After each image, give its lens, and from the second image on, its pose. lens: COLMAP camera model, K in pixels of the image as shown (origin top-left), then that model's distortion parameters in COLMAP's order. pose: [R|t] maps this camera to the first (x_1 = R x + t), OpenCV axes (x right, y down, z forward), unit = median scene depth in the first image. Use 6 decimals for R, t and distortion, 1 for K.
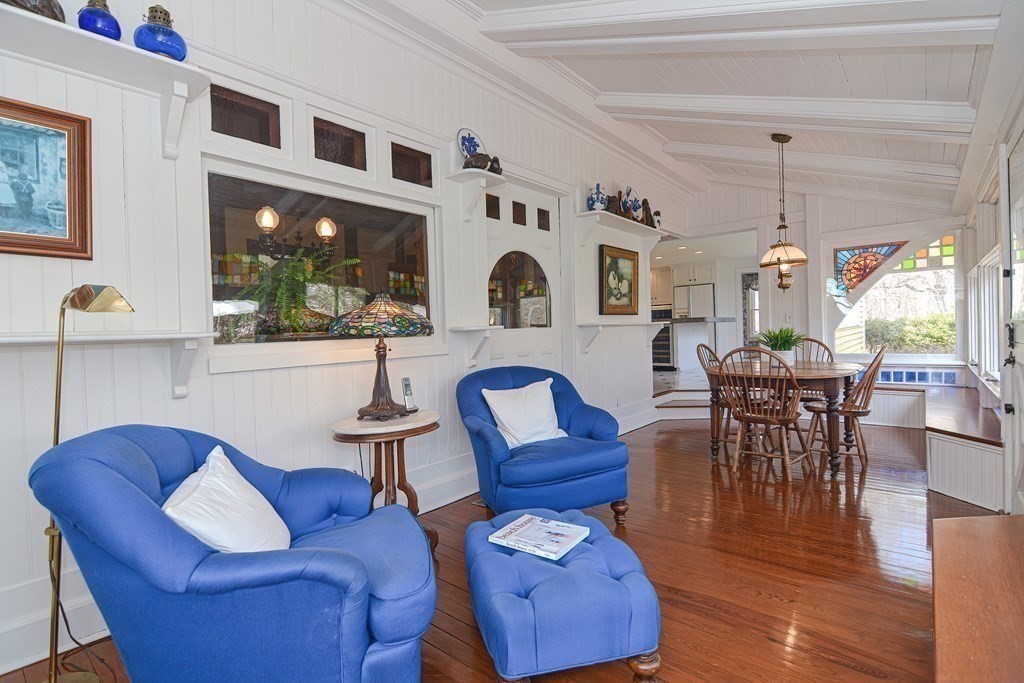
lens RADIAL K [[491.8, 0, 511.4], [0, 491.8, 340.0], [0, 0, 1]] dist [0.007764, -0.008262]
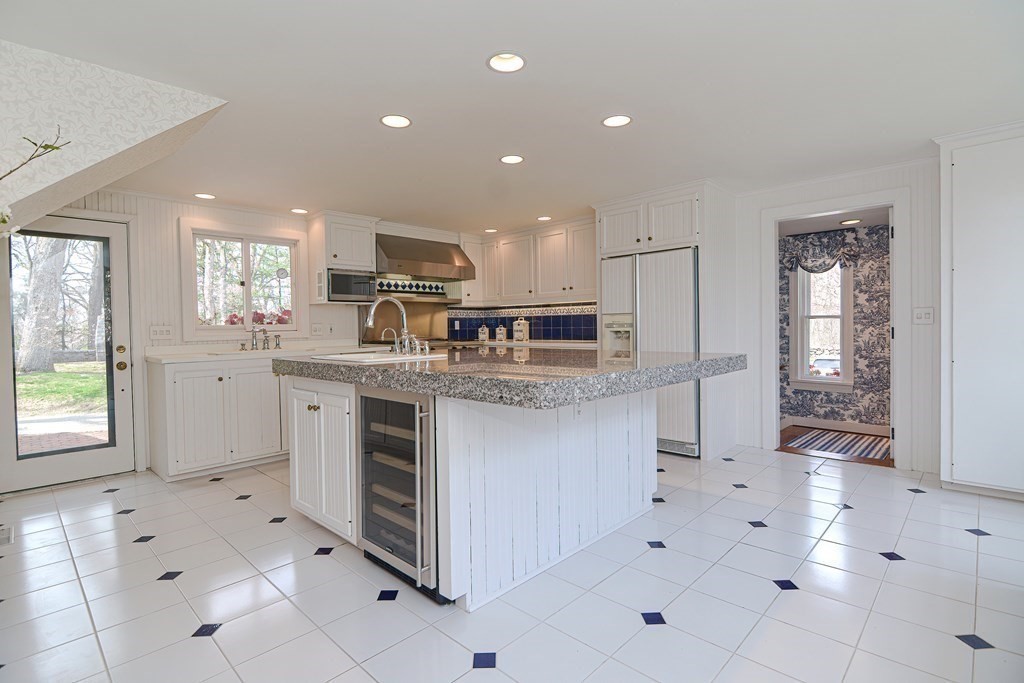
lens RADIAL K [[491.8, 0, 513.2], [0, 491.8, 339.3], [0, 0, 1]] dist [0.007764, -0.008262]
pose [[0.997710, 0.023182, -0.063542, 0.280498], [-0.021870, 0.999534, 0.021275, -0.048839], [0.064006, -0.019837, 0.997752, 0.587325]]
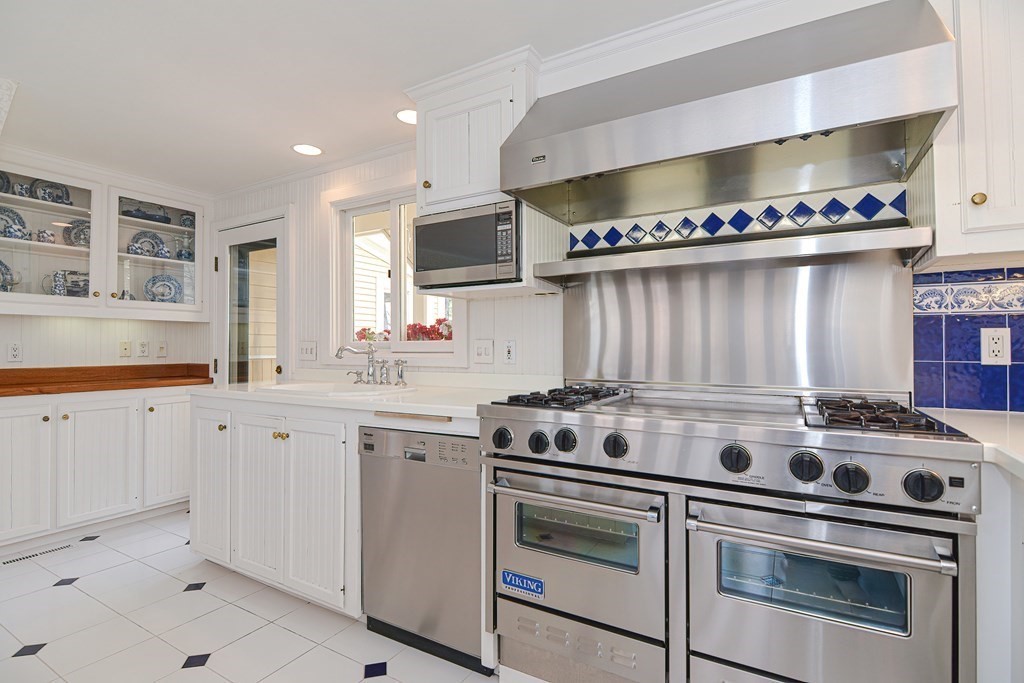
lens RADIAL K [[491.8, 0, 517.6], [0, 491.8, 339.5], [0, 0, 1]] dist [0.007764, -0.008262]
pose [[0.168030, 0.024297, -0.985482, 0.288414], [-0.016131, 0.999630, 0.021895, -0.054199], [0.985650, 0.012218, 0.168359, 0.985861]]
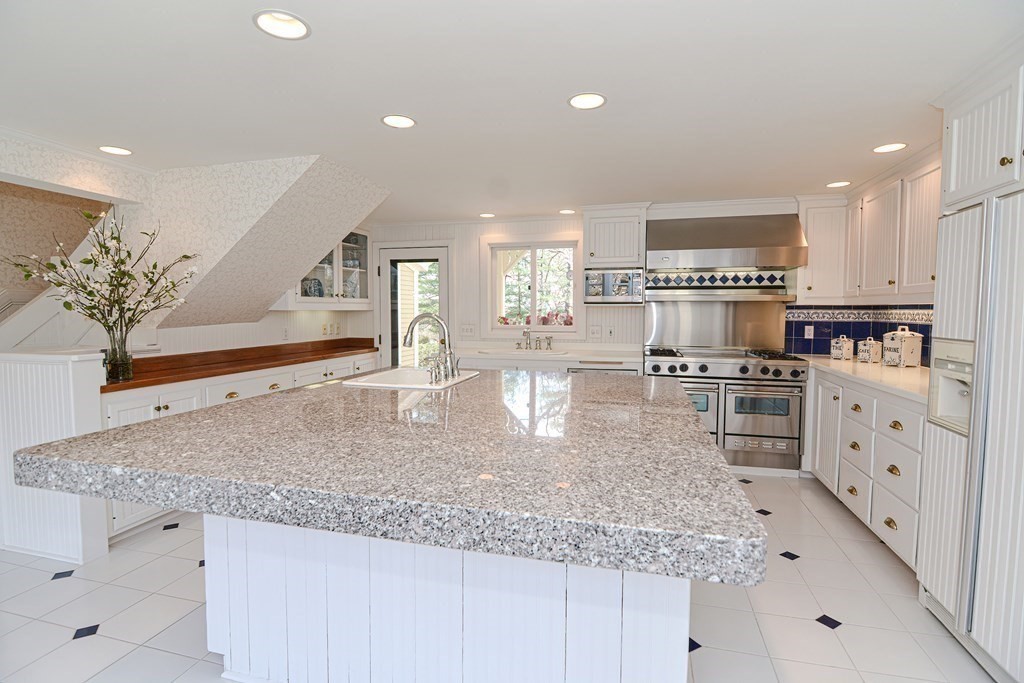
lens RADIAL K [[491.8, 0, 514.5], [0, 491.8, 340.7], [0, 0, 1]] dist [0.007764, -0.008262]
pose [[0.425916, 0.096210, -0.899633, 0.424094], [-0.028865, 0.995269, 0.092772, -0.073321], [0.904302, -0.013546, 0.426678, 0.769639]]
